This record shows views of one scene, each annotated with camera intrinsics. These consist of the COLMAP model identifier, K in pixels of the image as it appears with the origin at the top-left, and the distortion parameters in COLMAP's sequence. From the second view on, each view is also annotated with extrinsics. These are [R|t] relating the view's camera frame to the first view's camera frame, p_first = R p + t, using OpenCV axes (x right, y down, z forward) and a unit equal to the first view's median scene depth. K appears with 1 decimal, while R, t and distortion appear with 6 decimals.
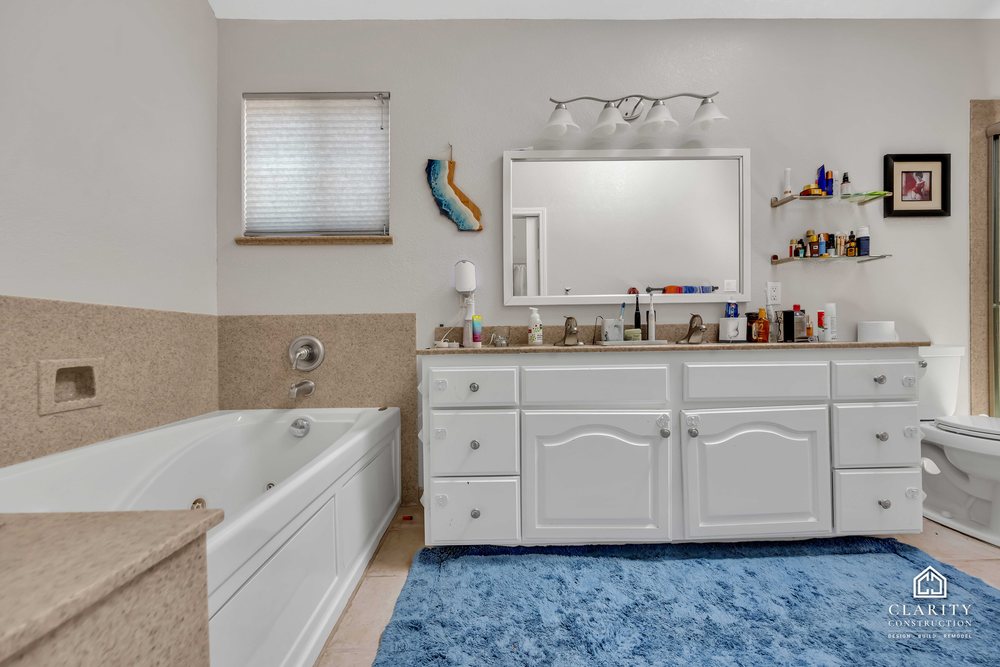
lens RADIAL K [[407.8, 0, 489.7], [0, 407.8, 340.7], [0, 0, 1]] dist [-0.000612, -0.000726]
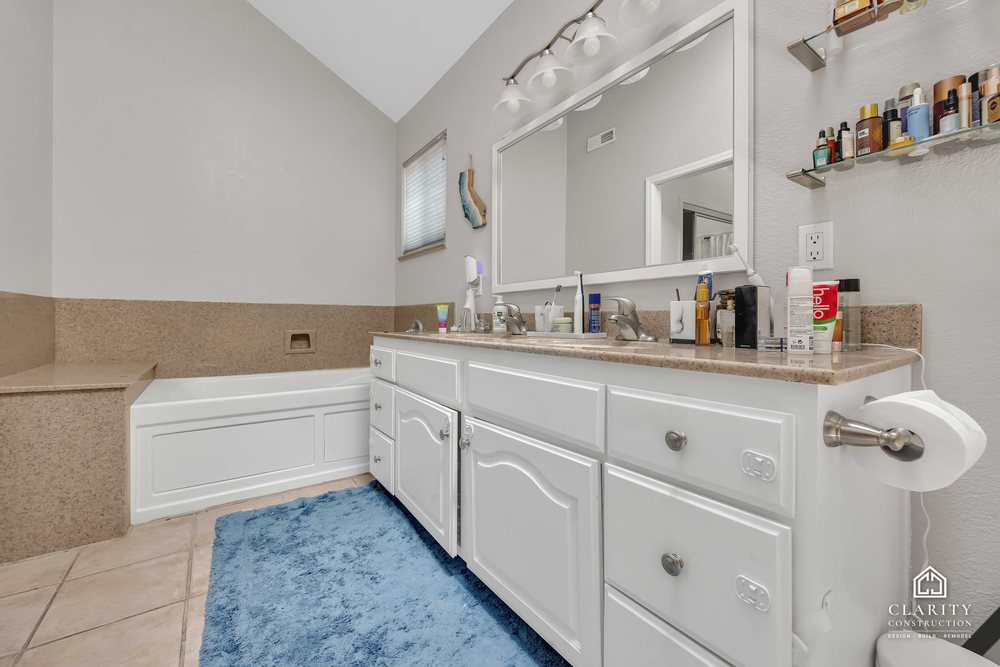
lens RADIAL K [[397.4, 0, 487.7], [0, 397.4, 319.5], [0, 0, 1]] dist [-0.007644, 0.000170]
pose [[0.565740, 0.015204, -0.824443, 0.911750], [-0.012107, 0.999875, 0.010132, -0.031361], [0.824494, 0.004249, 0.565854, 0.435979]]
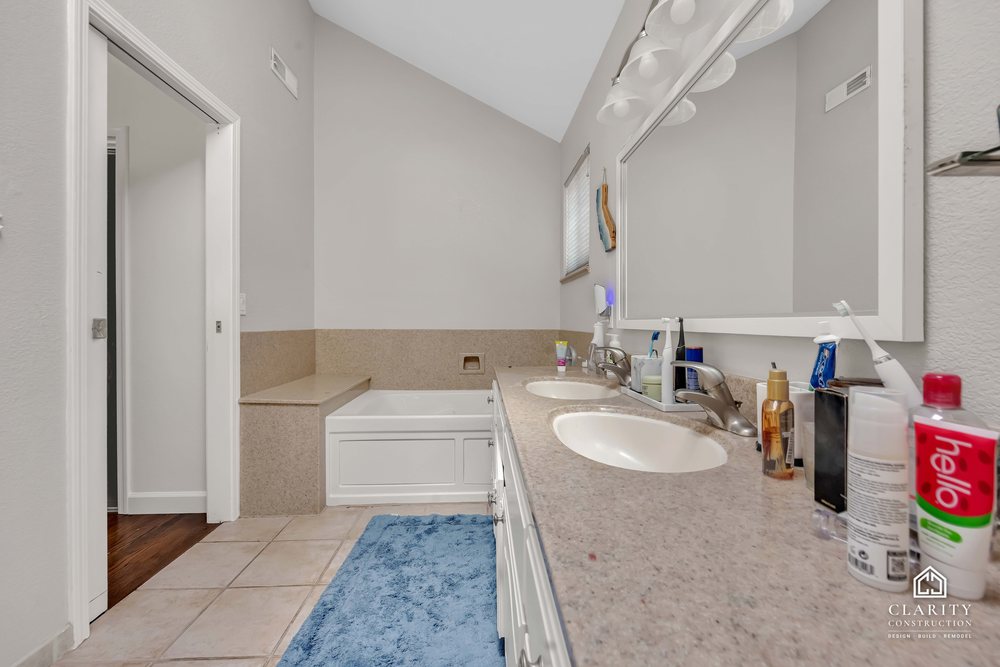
lens RADIAL K [[395.3, 0, 496.1], [0, 395.3, 323.0], [0, 0, 1]] dist [-0.000256, -0.000035]
pose [[0.041216, 0.014073, -0.999051, 0.936346], [-0.000219, 0.999901, 0.014076, -0.116316], [0.999150, -0.000361, 0.041215, 0.733459]]
